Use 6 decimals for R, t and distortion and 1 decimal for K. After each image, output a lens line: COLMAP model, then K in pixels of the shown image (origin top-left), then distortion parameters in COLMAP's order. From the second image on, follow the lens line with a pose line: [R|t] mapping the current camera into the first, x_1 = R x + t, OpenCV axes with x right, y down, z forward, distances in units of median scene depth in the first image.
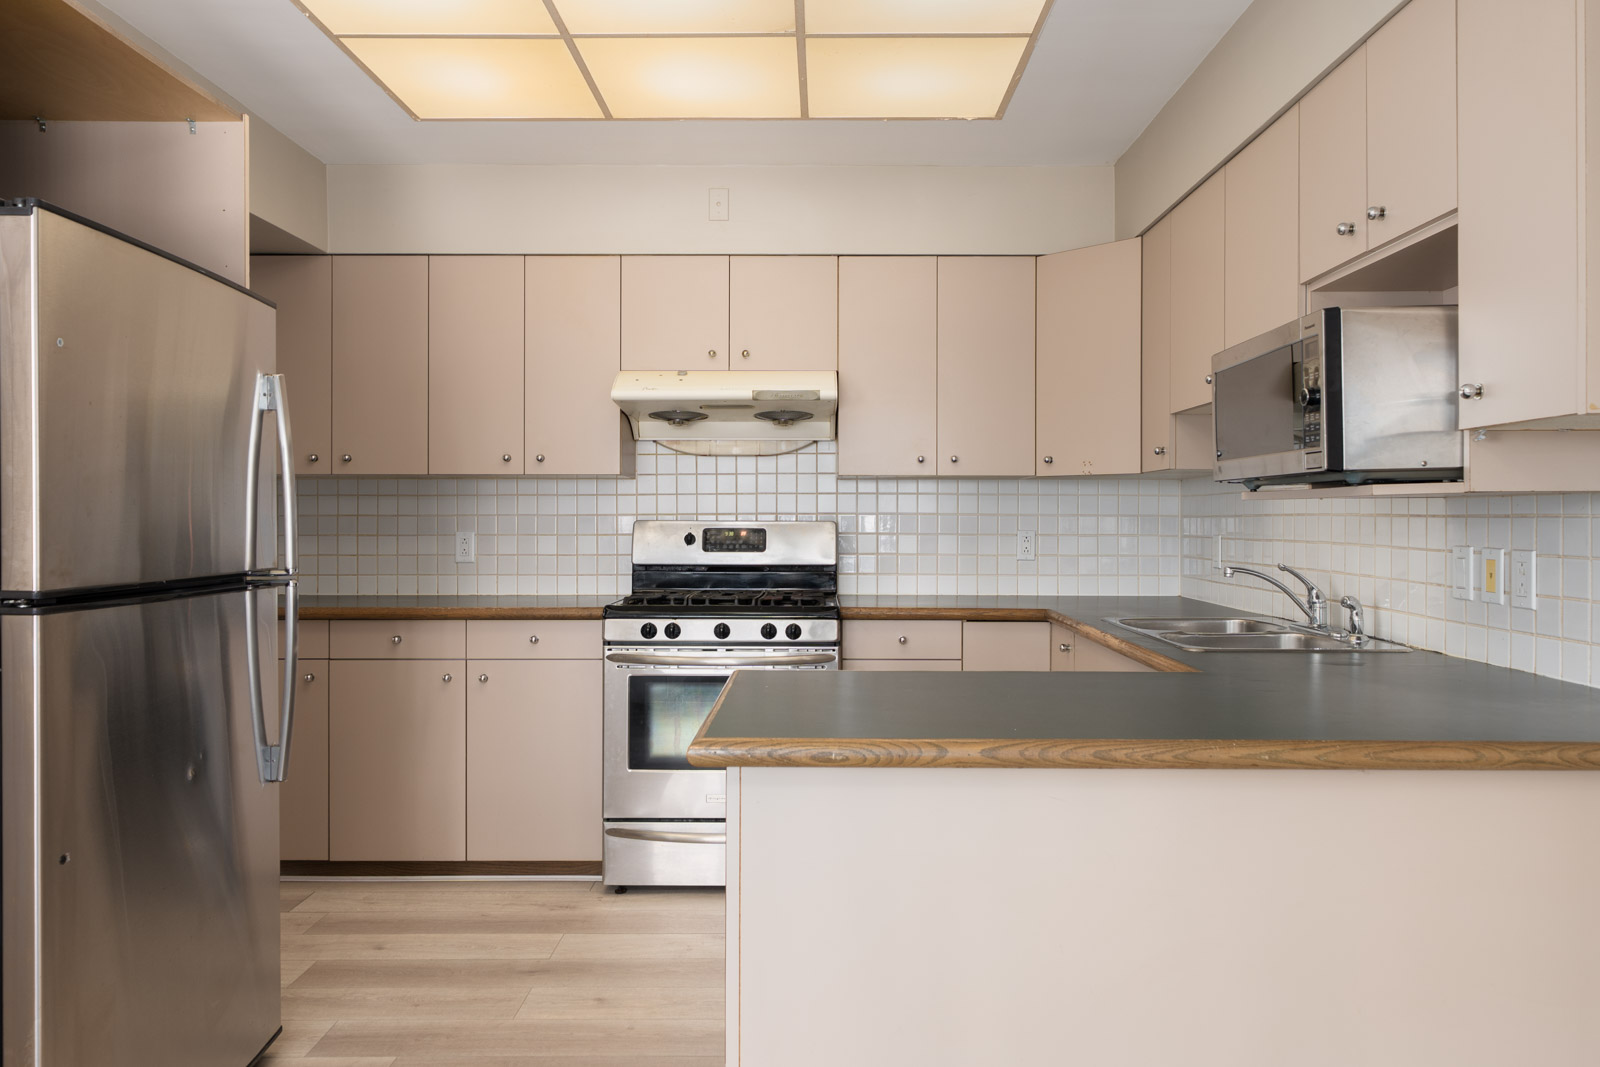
lens RADIAL K [[1112.4, 0, 807.7], [0, 1112.4, 518.7], [0, 0, 1]] dist [0.005198, 0.006561]
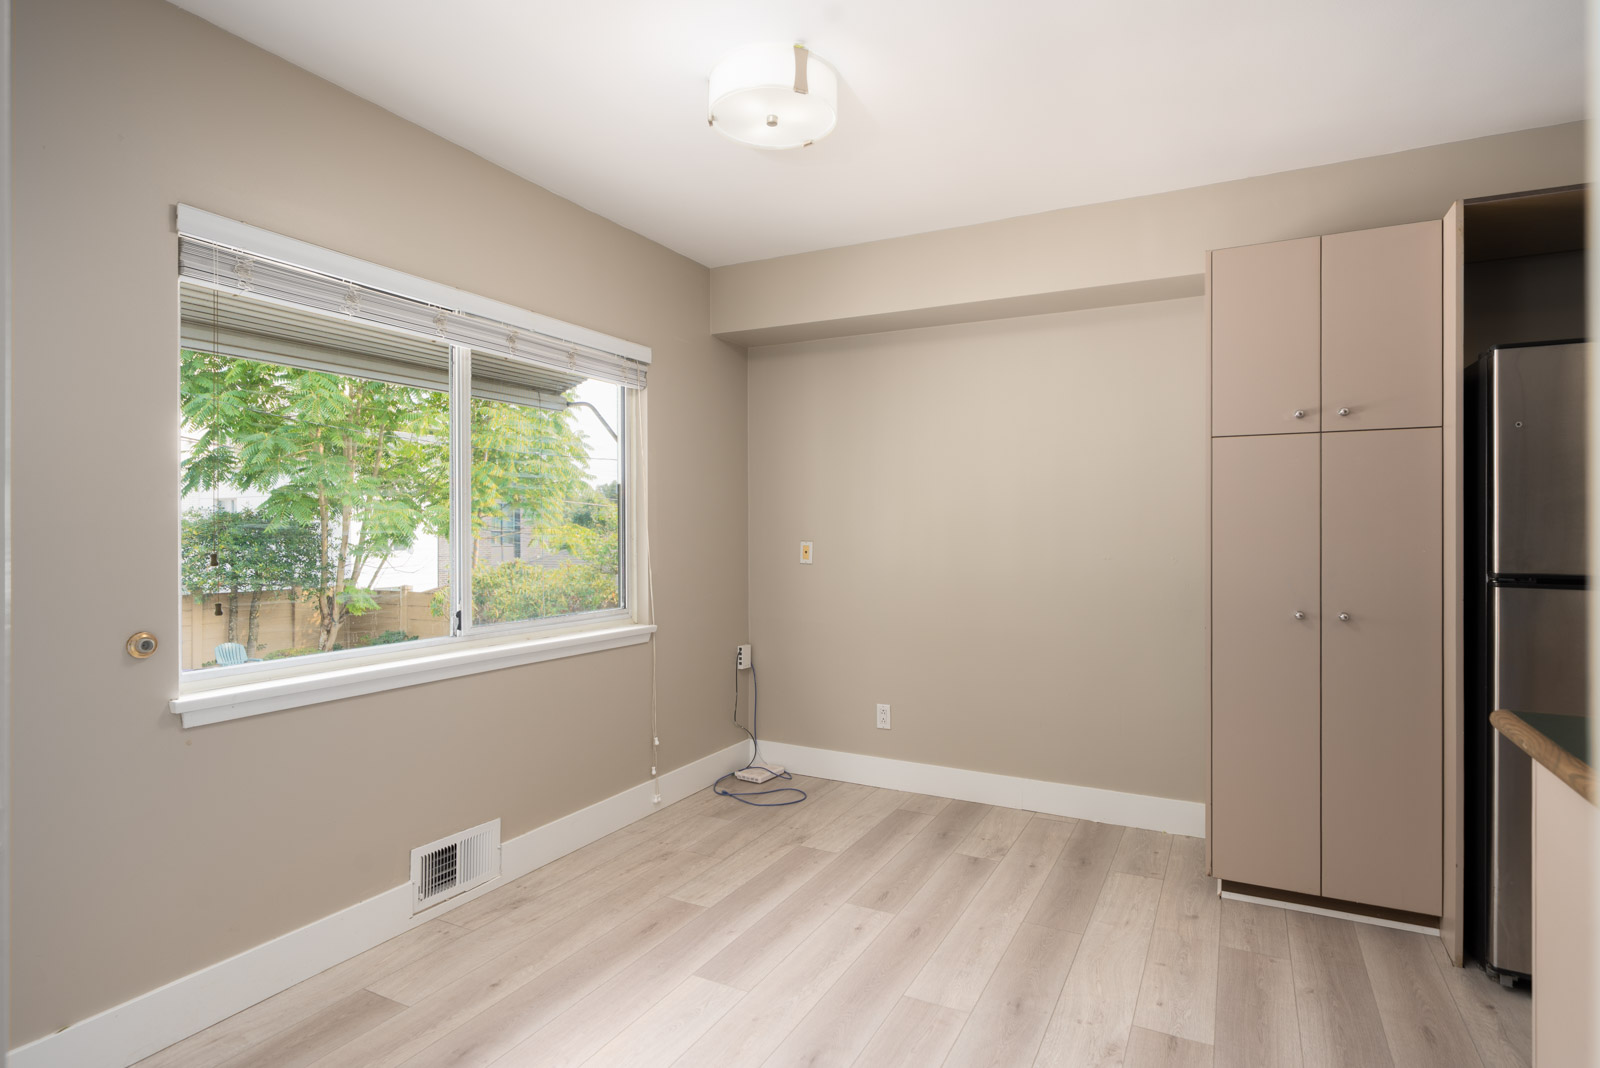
lens RADIAL K [[840.6, 0, 803.3], [0, 840.6, 525.7], [0, 0, 1]] dist [0.001381, 0.000438]
pose [[-0.457593, -0.002556, -0.889158, 0.423746], [-0.001570, 0.999997, -0.002067, -0.001163], [0.889160, 0.000450, -0.457595, 0.292866]]
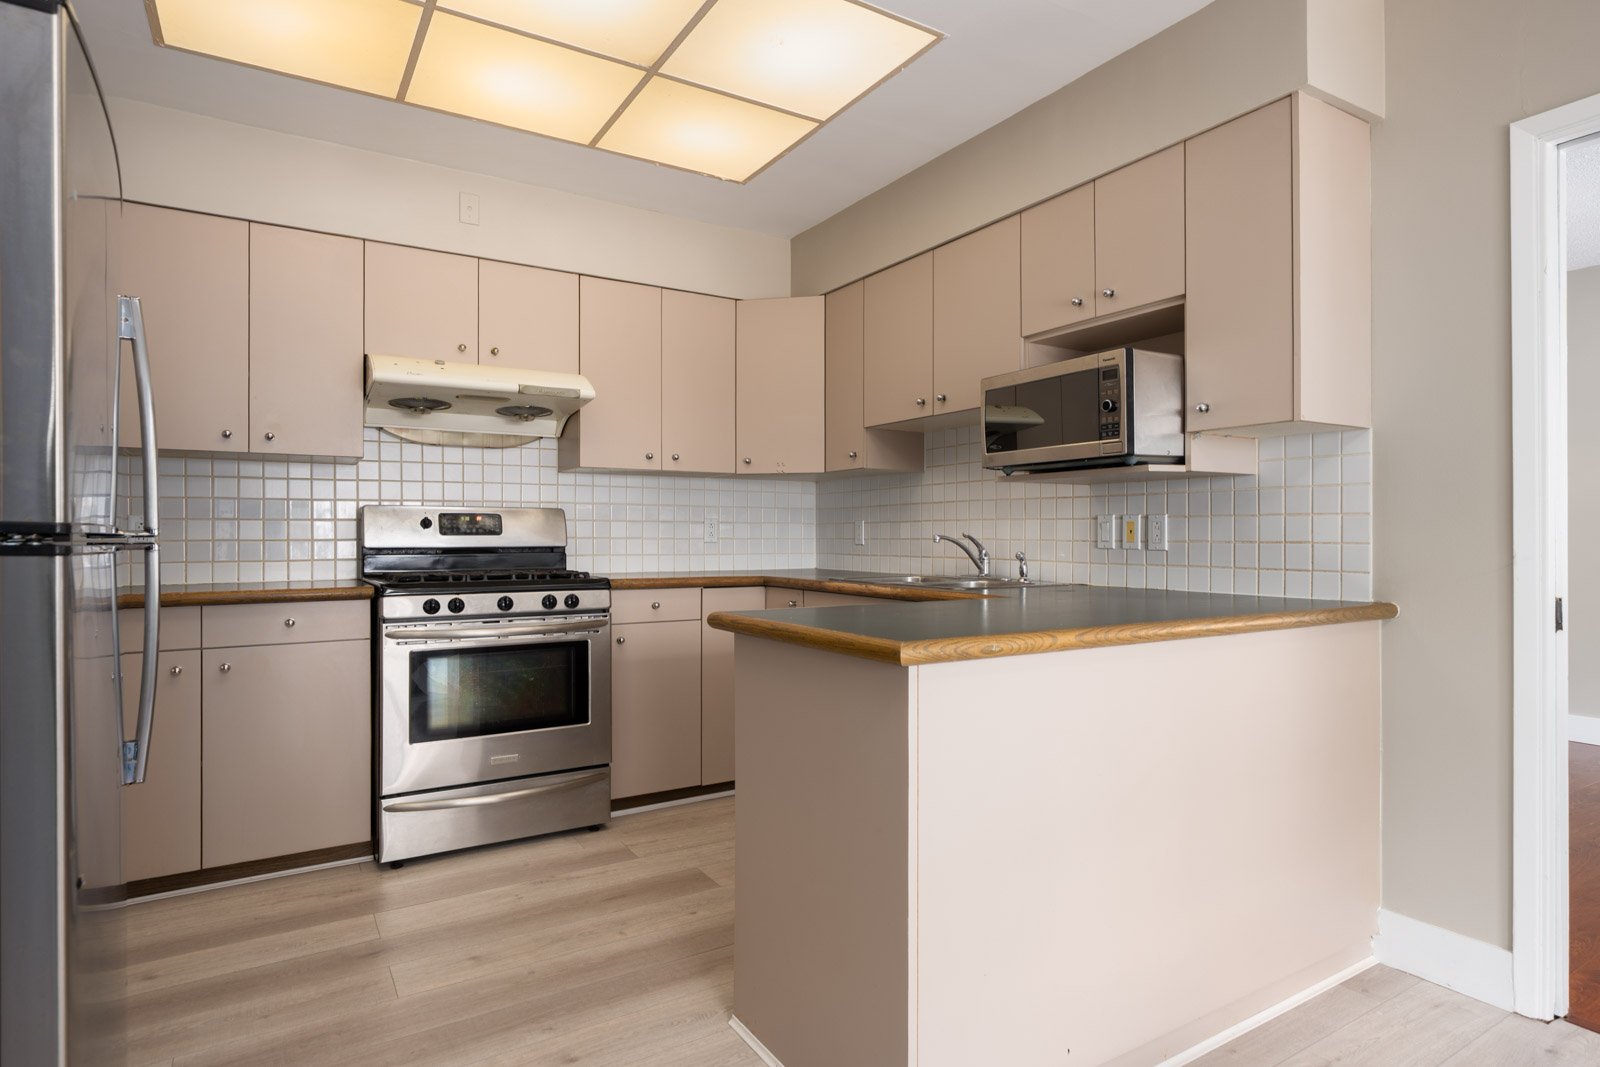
lens RADIAL K [[885.1, 0, 830.4], [0, 885.1, 530.7], [0, 0, 1]] dist [0.004540, 0.000311]
pose [[0.837857, 0.001280, 0.545889, -0.260259], [0.001883, 0.999985, -0.005235, 0.032634], [-0.545887, 0.005414, 0.837841, 0.101373]]
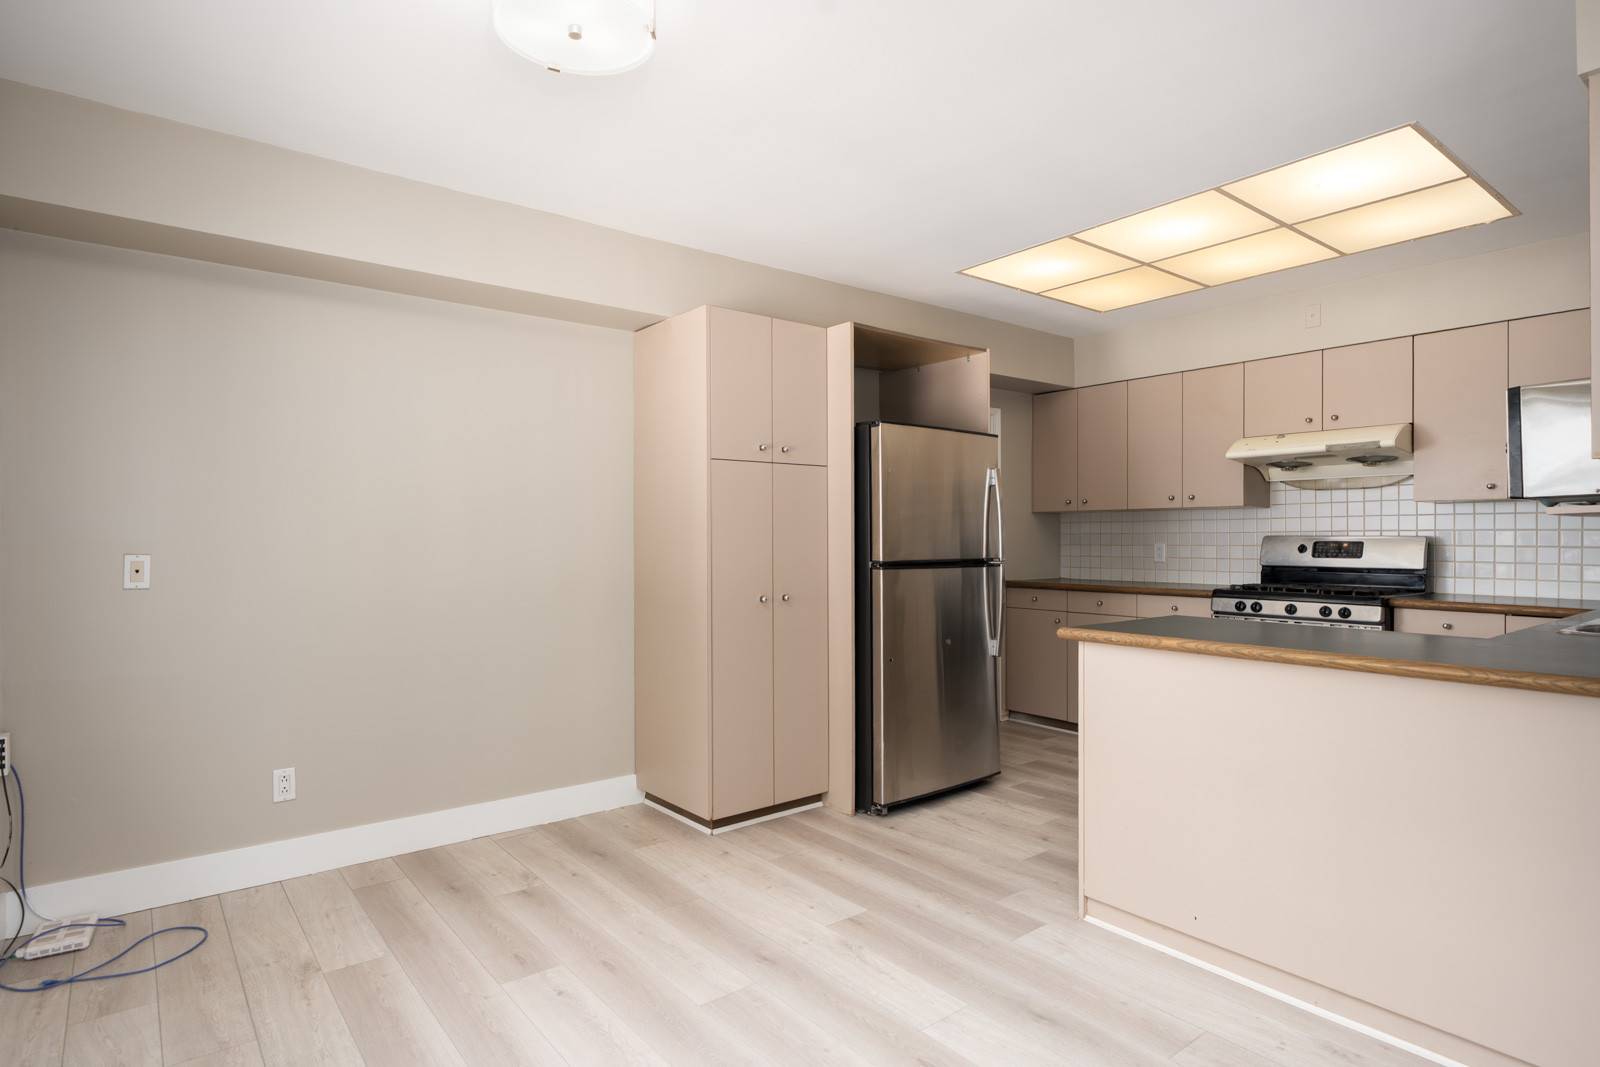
lens RADIAL K [[847.2, 0, 795.8], [0, 847.2, 537.3], [0, 0, 1]] dist [-0.000078, 0.000758]
pose [[0.624553, -0.001989, -0.780980, 0.367090], [0.001847, 0.999998, -0.001070, 0.003813], [0.780980, -0.000774, 0.624556, -0.213401]]
